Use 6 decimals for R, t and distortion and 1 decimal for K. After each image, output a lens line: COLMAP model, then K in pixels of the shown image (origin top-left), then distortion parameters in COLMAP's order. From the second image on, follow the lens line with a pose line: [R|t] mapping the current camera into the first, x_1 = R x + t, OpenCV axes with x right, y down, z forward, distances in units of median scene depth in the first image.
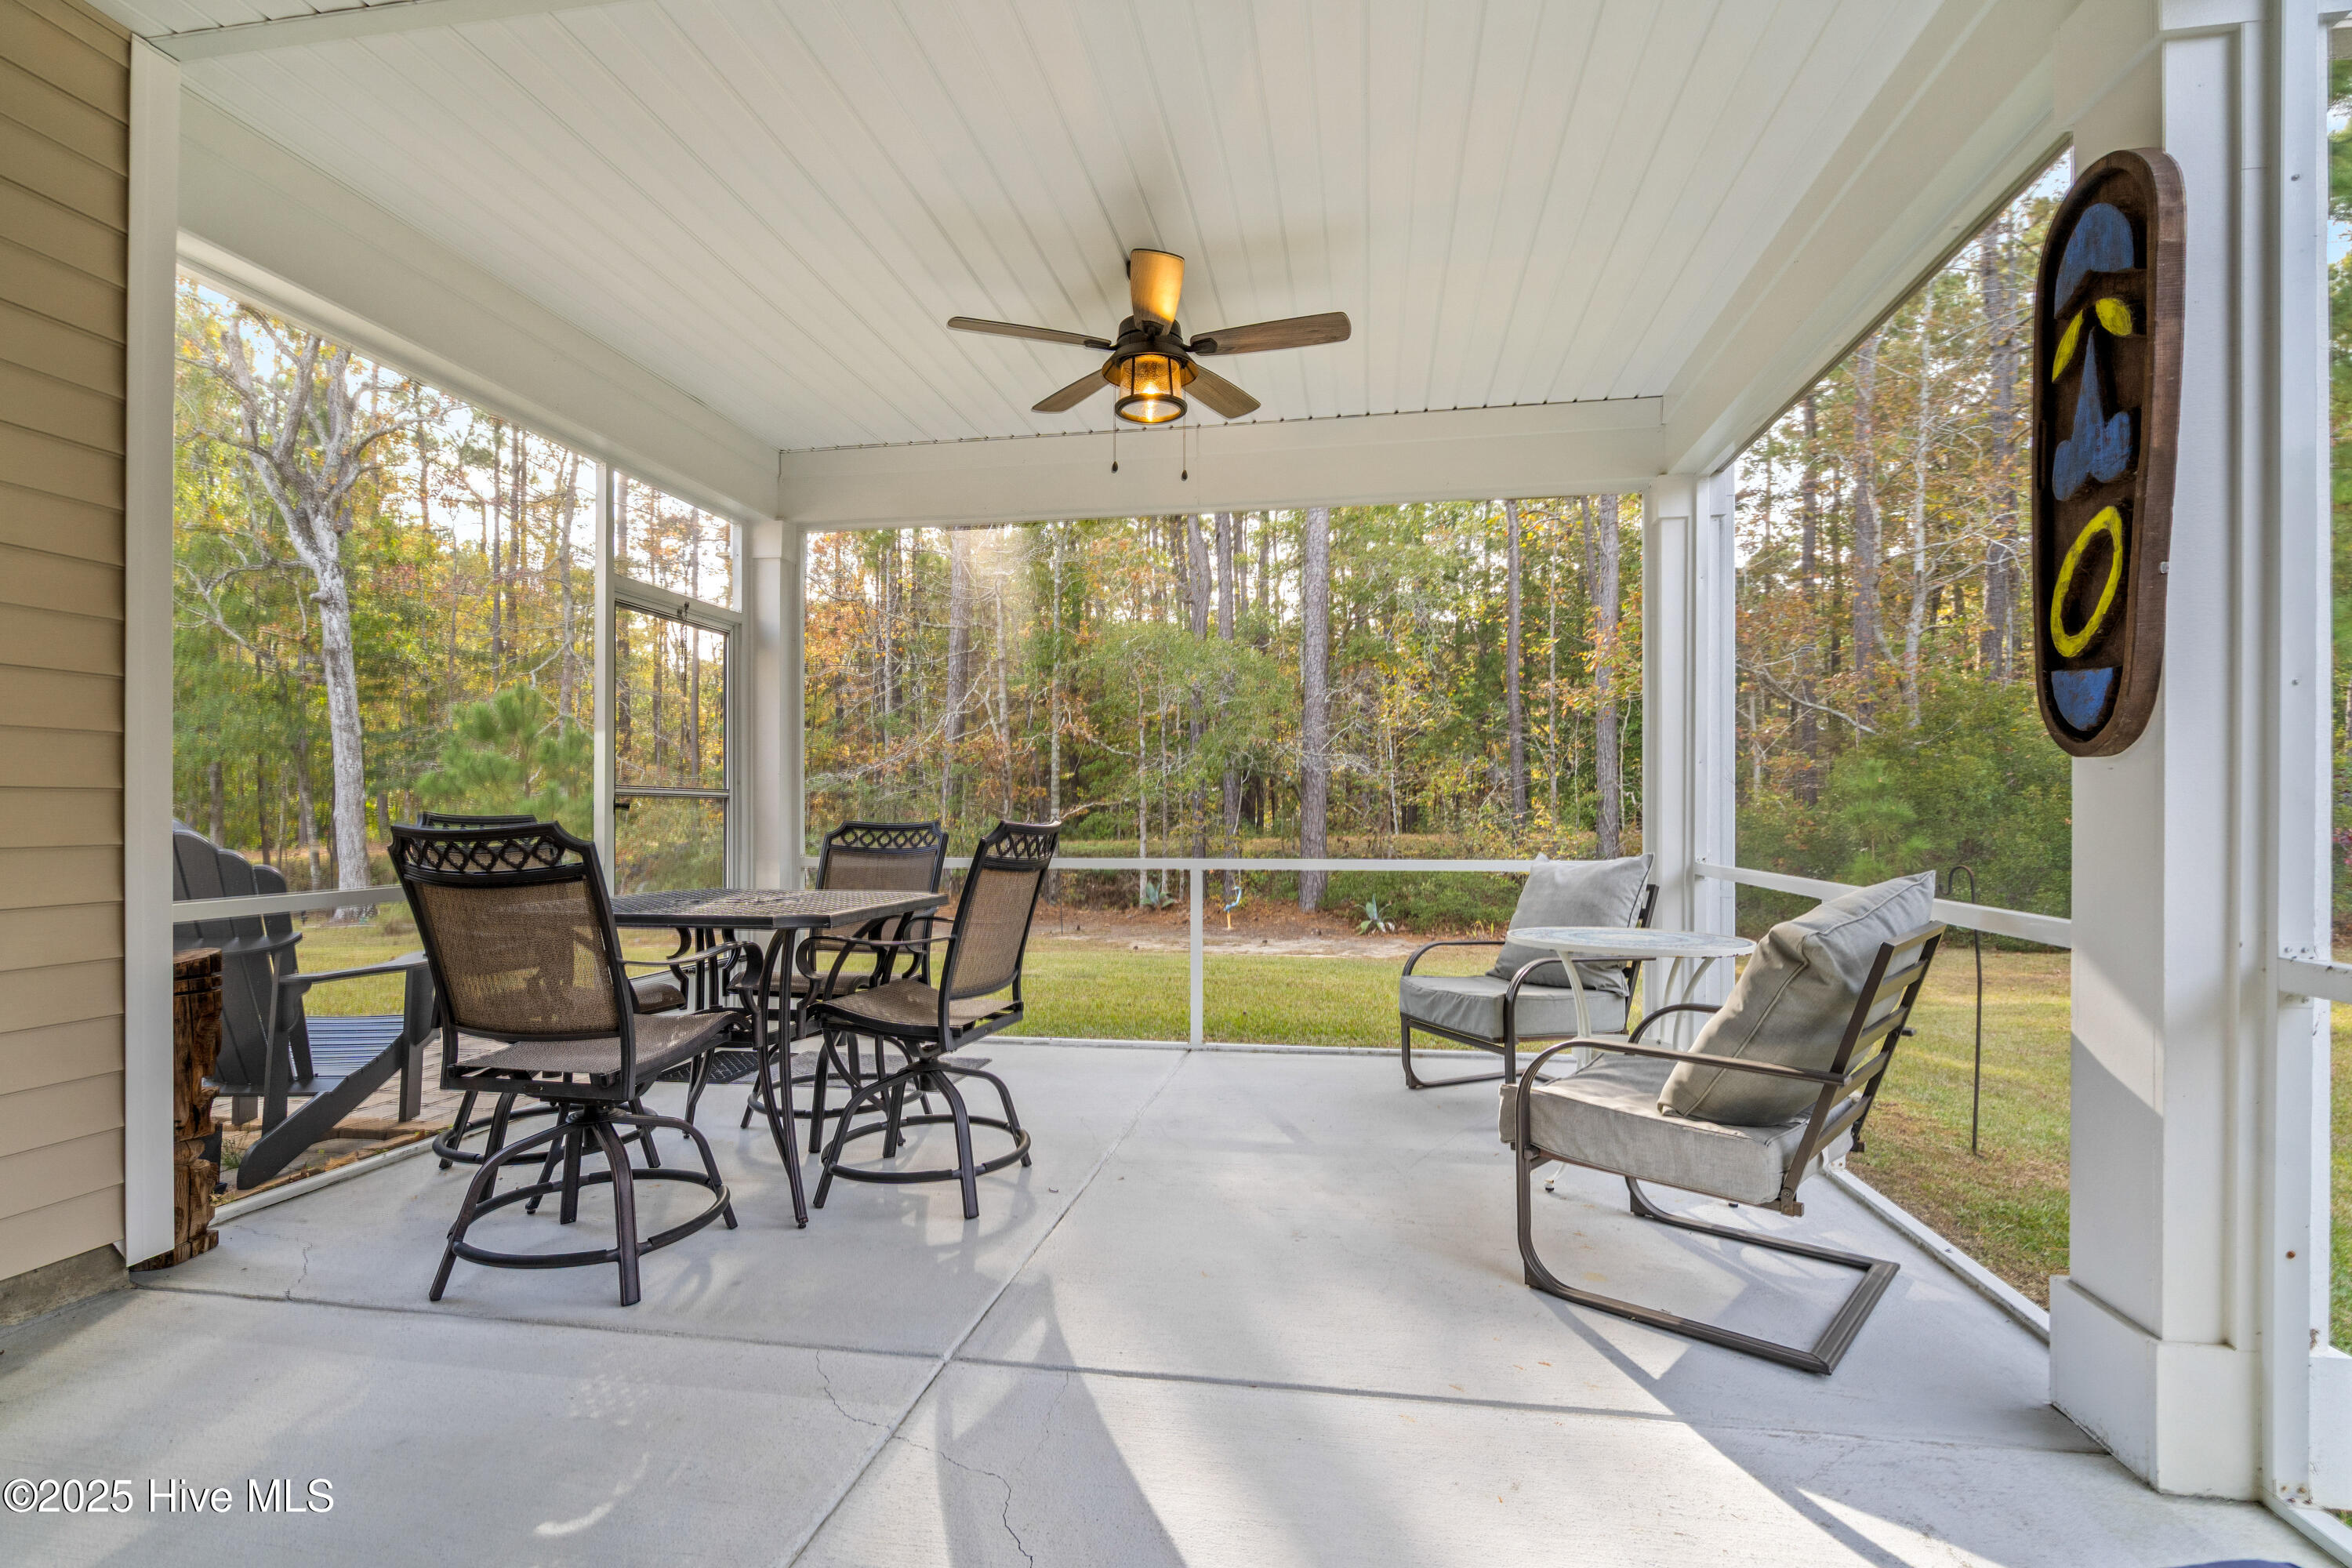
lens RADIAL K [[1070.5, 0, 1178.4], [0, 1070.5, 797.3], [0, 0, 1]] dist [-0.006654, 0.004494]
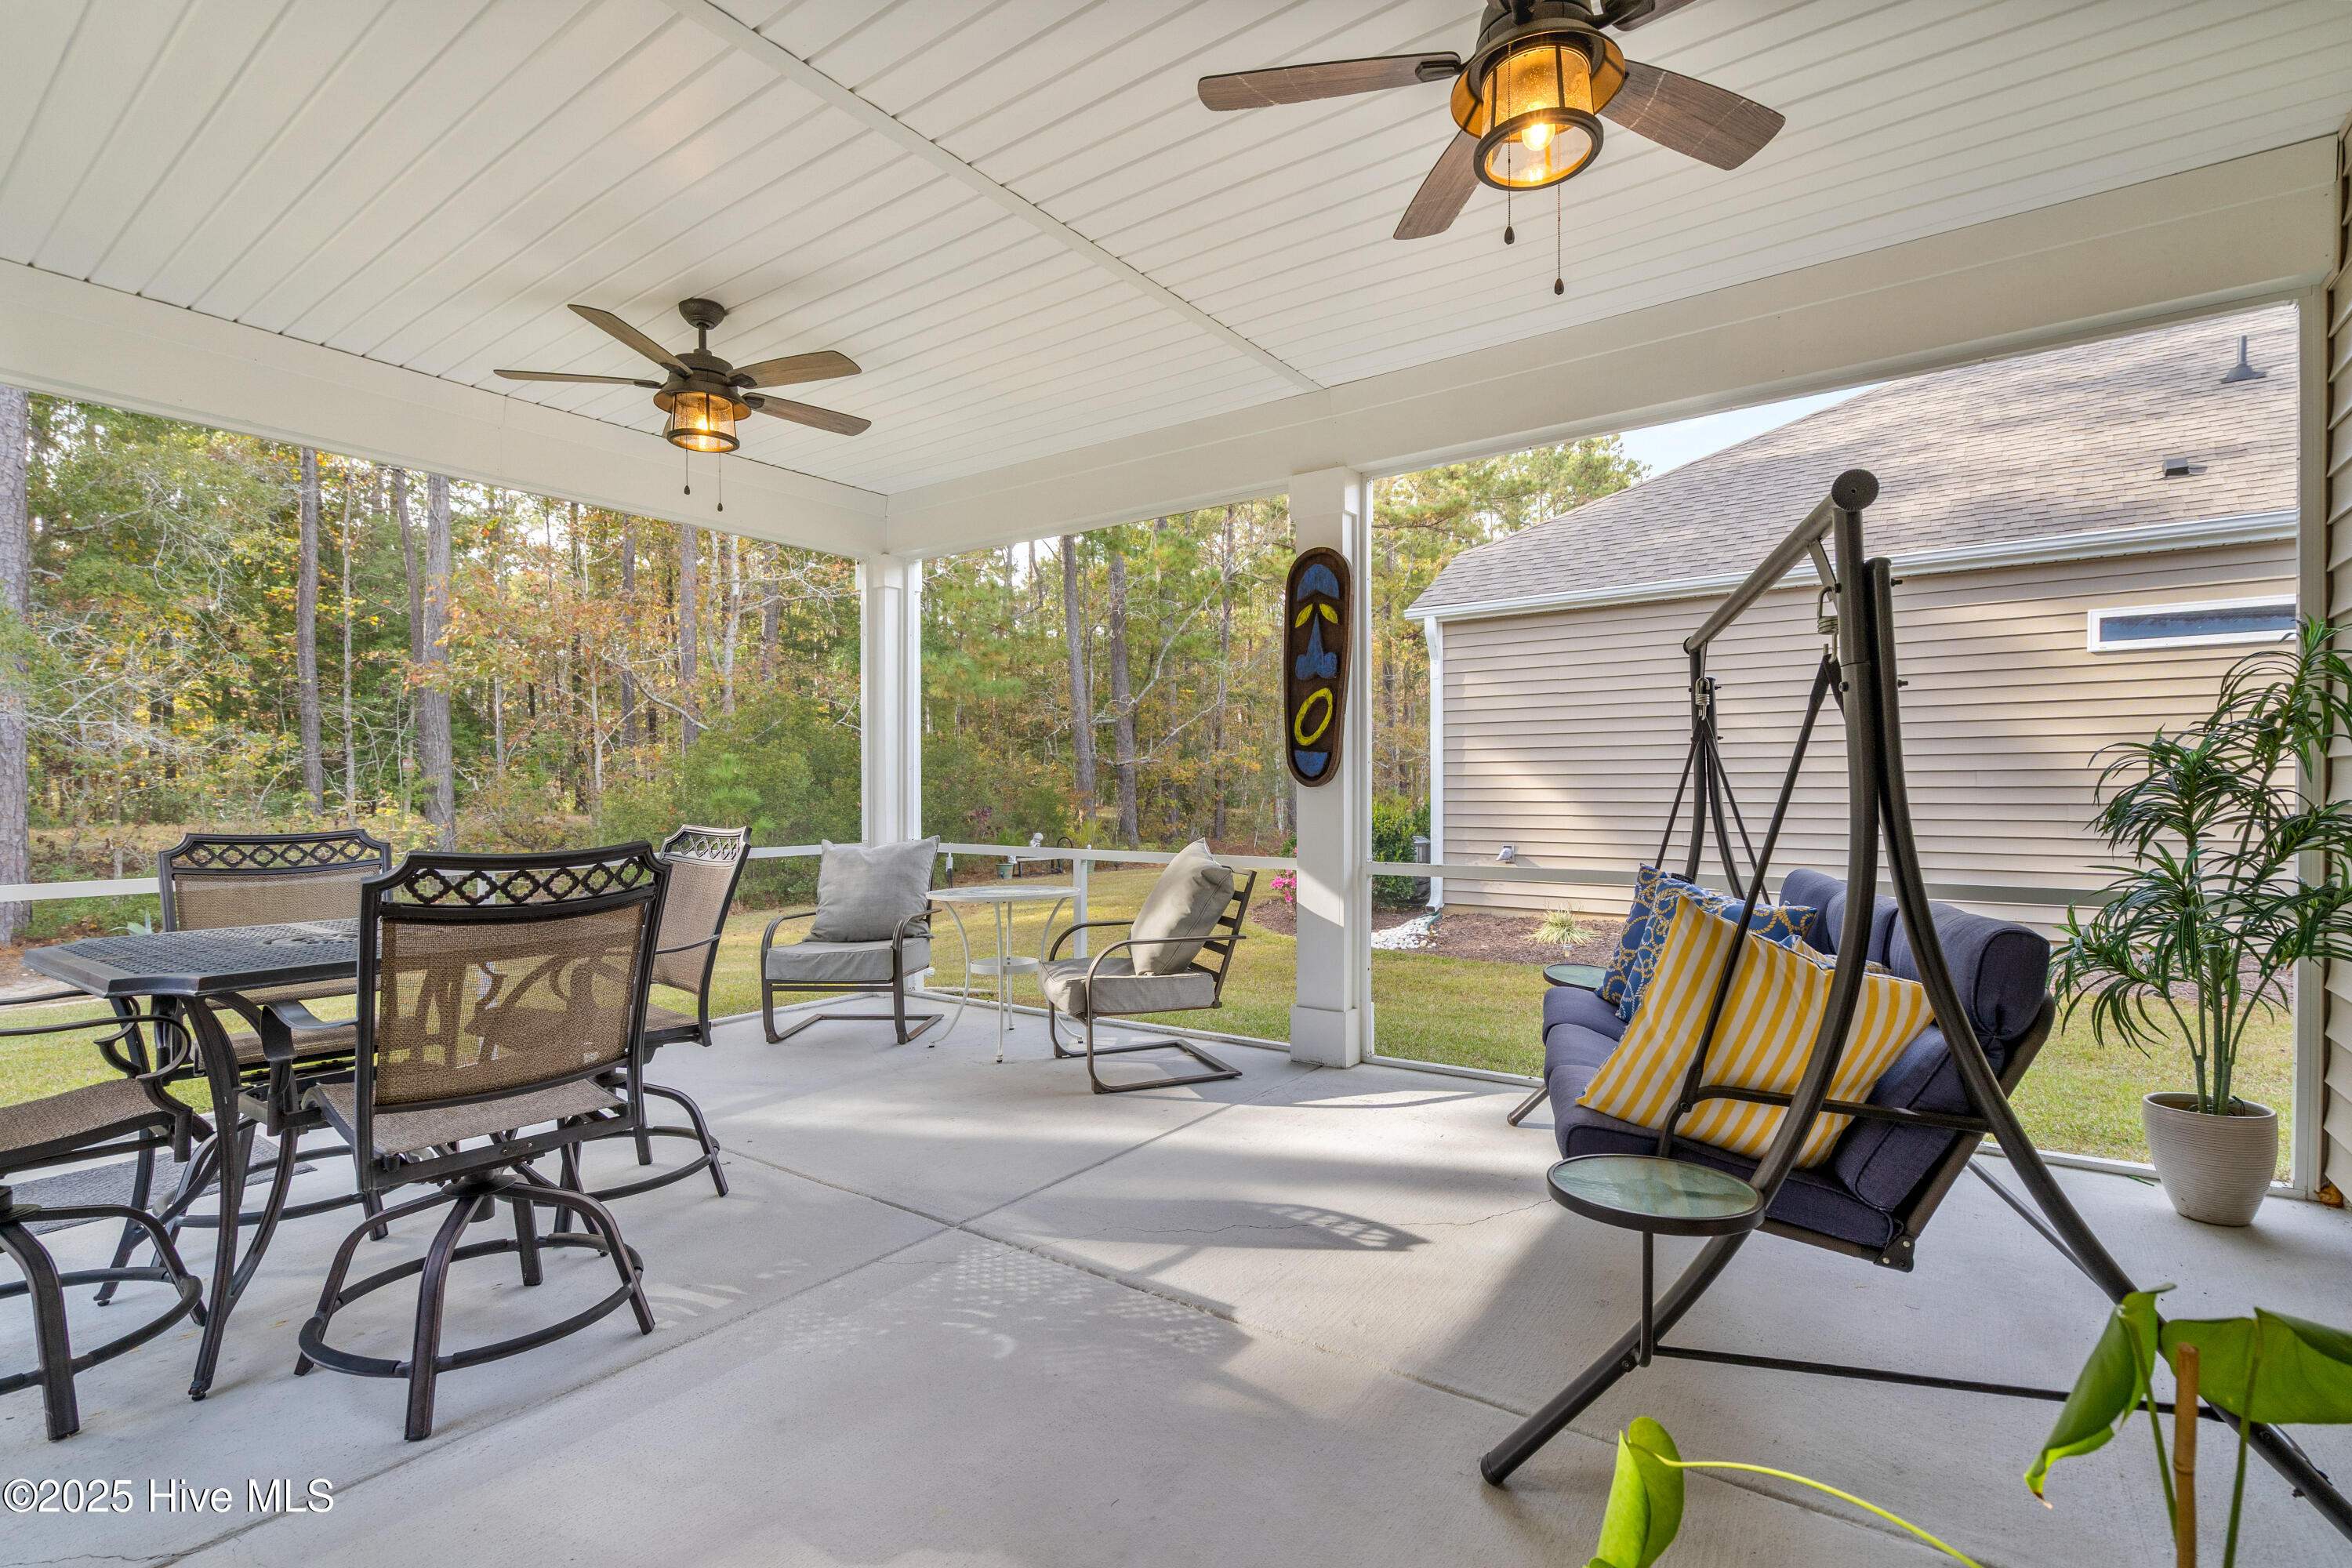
lens RADIAL K [[1070.5, 0, 1171.0], [0, 1070.5, 786.4], [0, 0, 1]] dist [-0.006654, 0.004494]
pose [[0.460114, 0.003795, 0.887852, -1.061993], [-0.009879, 0.999951, 0.000845, -0.028197], [-0.887805, -0.009160, 0.460129, 0.114166]]
